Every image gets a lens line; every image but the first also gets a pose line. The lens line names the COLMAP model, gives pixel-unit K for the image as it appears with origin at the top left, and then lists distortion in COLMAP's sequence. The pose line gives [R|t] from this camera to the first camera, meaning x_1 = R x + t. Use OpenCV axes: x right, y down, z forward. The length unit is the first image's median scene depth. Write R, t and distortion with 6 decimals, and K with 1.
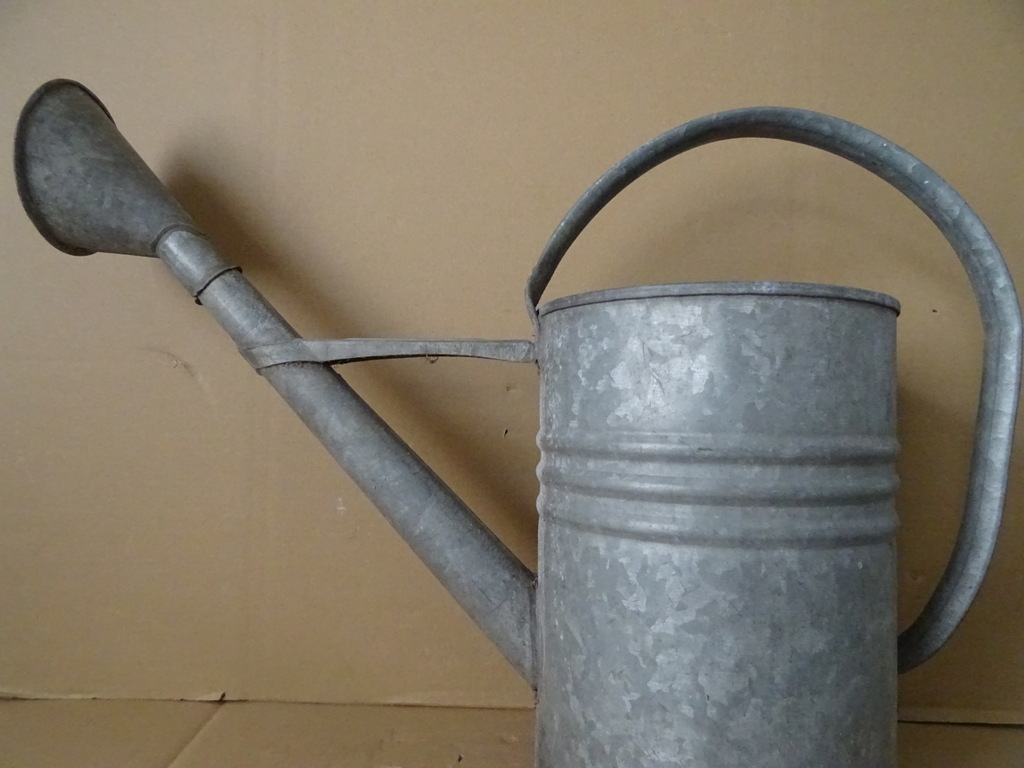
lens RADIAL K [[710.3, 0, 512.0], [0, 710.3, 384.0], [0, 0, 1]] dist [-0.016188, -0.003161]
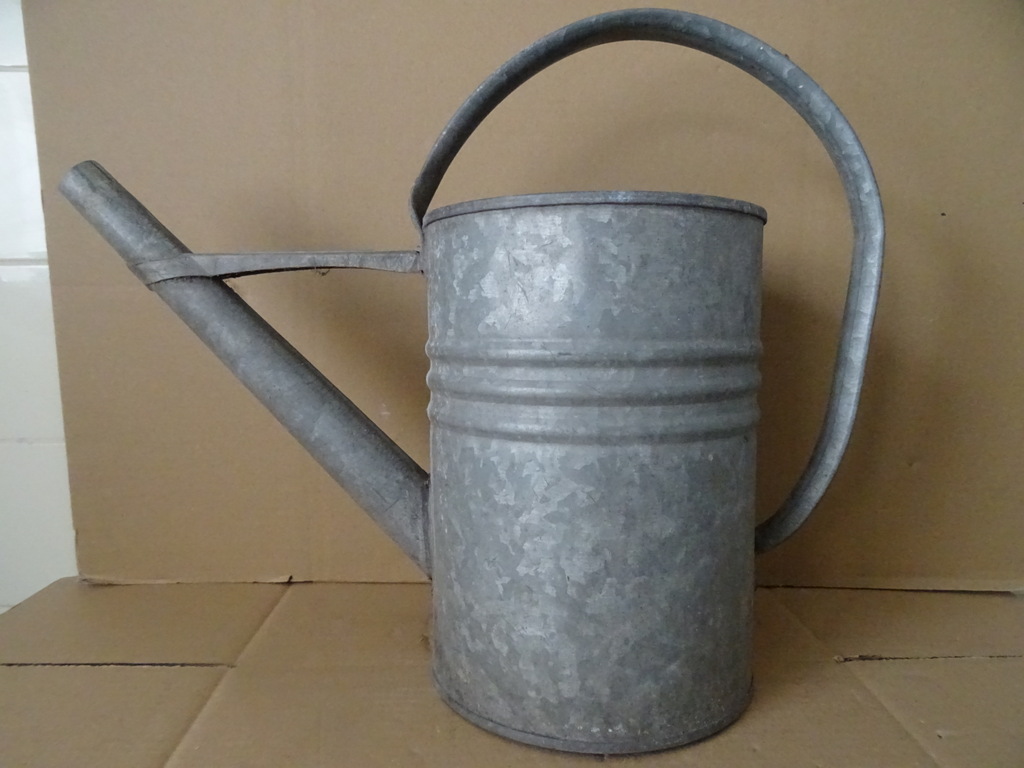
lens RADIAL K [[710.3, 0, 512.0], [0, 710.3, 384.0], [0, 0, 1]] dist [-0.016188, -0.003161]
pose [[0.998825, -0.024126, 0.042020, 0.138915], [0.018465, 0.991308, 0.130256, -0.002882], [-0.044797, -0.129327, 0.990590, -0.048467]]
